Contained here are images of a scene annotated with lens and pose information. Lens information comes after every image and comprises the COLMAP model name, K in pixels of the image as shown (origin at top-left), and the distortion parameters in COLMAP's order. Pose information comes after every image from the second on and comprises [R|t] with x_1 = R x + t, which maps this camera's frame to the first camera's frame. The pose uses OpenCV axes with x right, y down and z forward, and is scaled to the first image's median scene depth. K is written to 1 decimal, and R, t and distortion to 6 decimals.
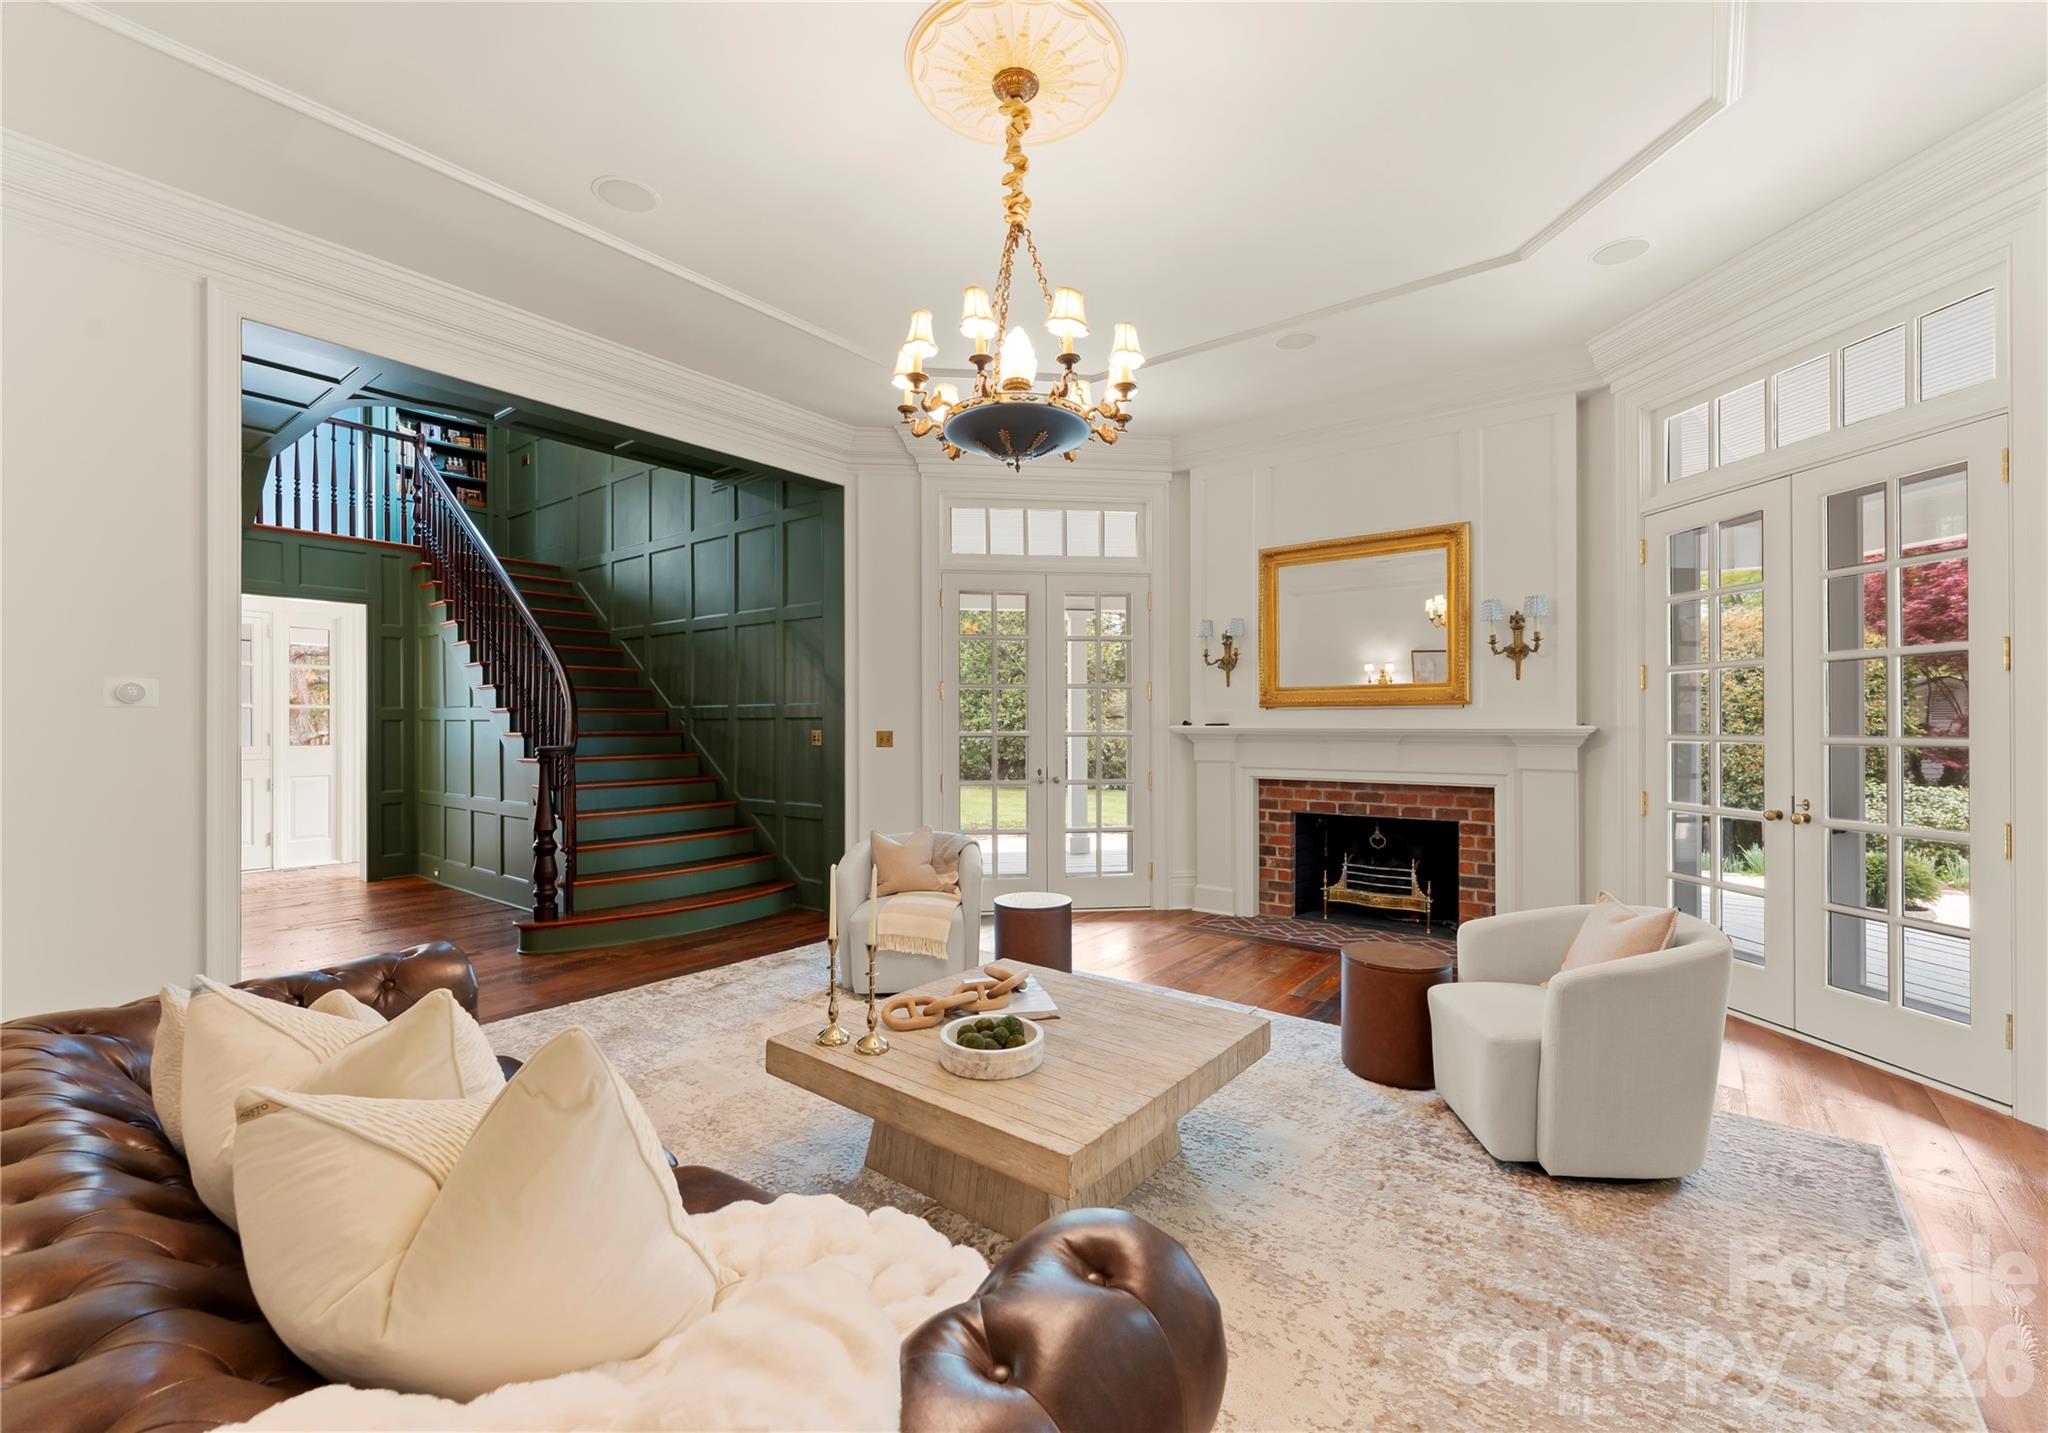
lens RADIAL K [[877.7, 0, 1031.9], [0, 877.7, 719.2], [0, 0, 1]] dist [0.000993, -0.000415]
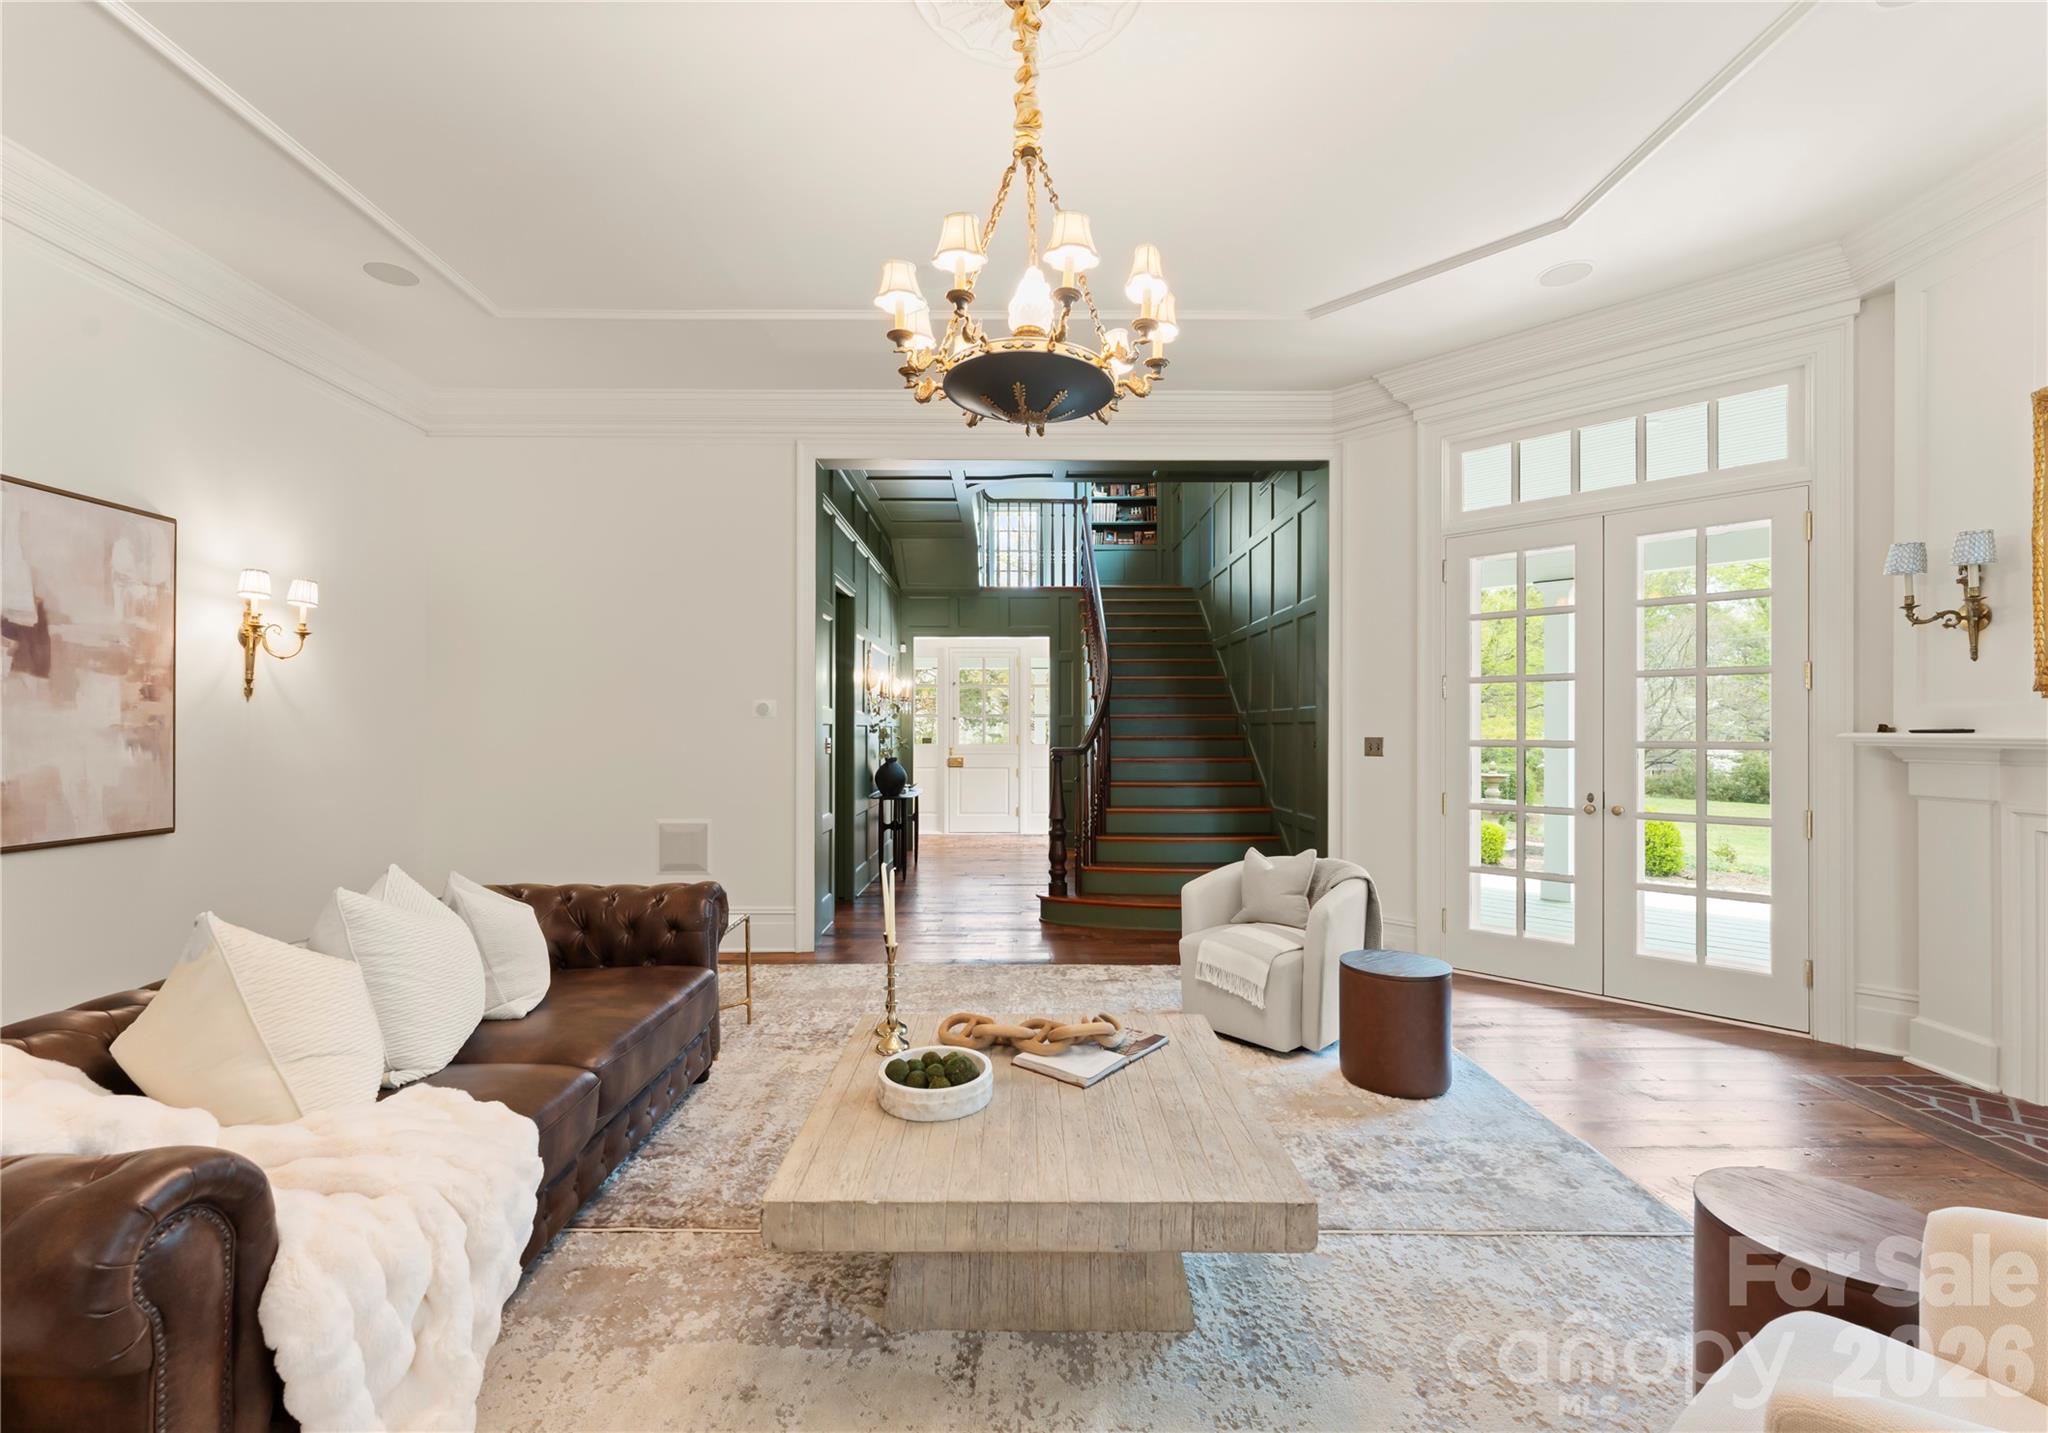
lens RADIAL K [[877.7, 0, 1021.6], [0, 877.7, 724.9], [0, 0, 1]] dist [0.000993, -0.000415]
pose [[0.610148, -0.001425, -0.792286, 0.292889], [0.001469, 0.999999, -0.000667, 0.001438], [0.792286, -0.000757, 0.610150, 0.207561]]
